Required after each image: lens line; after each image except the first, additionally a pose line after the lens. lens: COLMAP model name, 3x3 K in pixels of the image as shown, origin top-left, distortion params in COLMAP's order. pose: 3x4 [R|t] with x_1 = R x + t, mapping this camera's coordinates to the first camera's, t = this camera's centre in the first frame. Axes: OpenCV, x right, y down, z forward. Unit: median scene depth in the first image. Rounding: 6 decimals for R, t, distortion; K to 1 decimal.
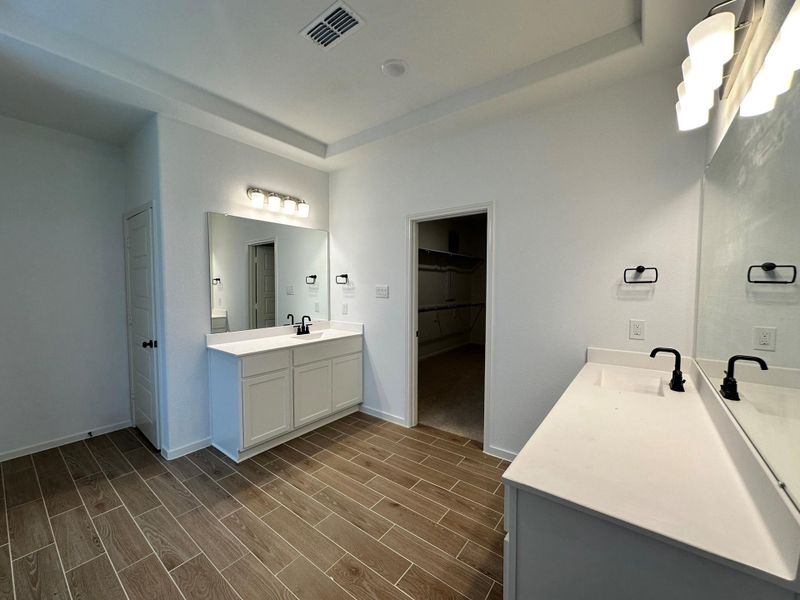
lens RADIAL K [[320.3, 0, 400.0], [0, 320.3, 300.0], [0, 0, 1]] dist [0.000322, -0.000081]
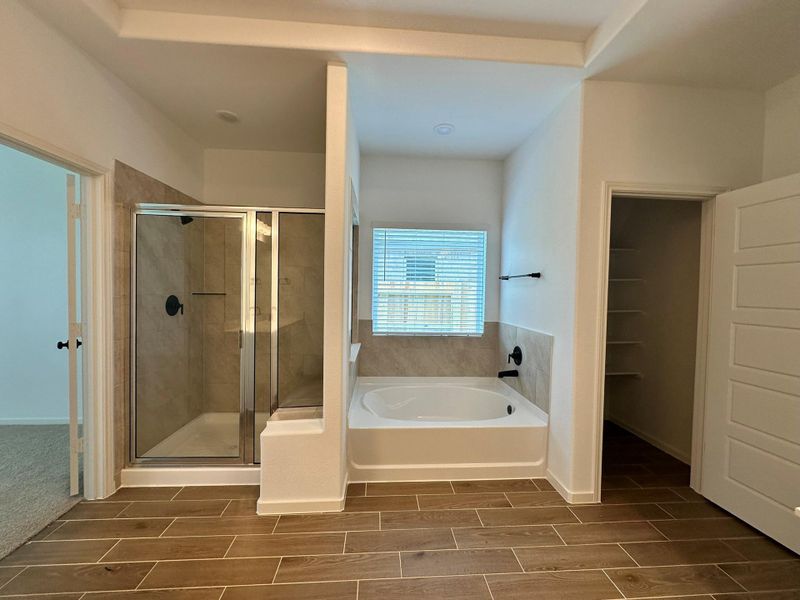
lens RADIAL K [[320.3, 0, 400.0], [0, 320.3, 300.0], [0, 0, 1]] dist [0.000322, -0.000081]
pose [[-0.749126, 0.004580, -0.662411, -0.012305], [-0.045673, 0.997239, 0.058547, -0.016223], [0.660851, 0.074114, -0.746849, 0.535465]]
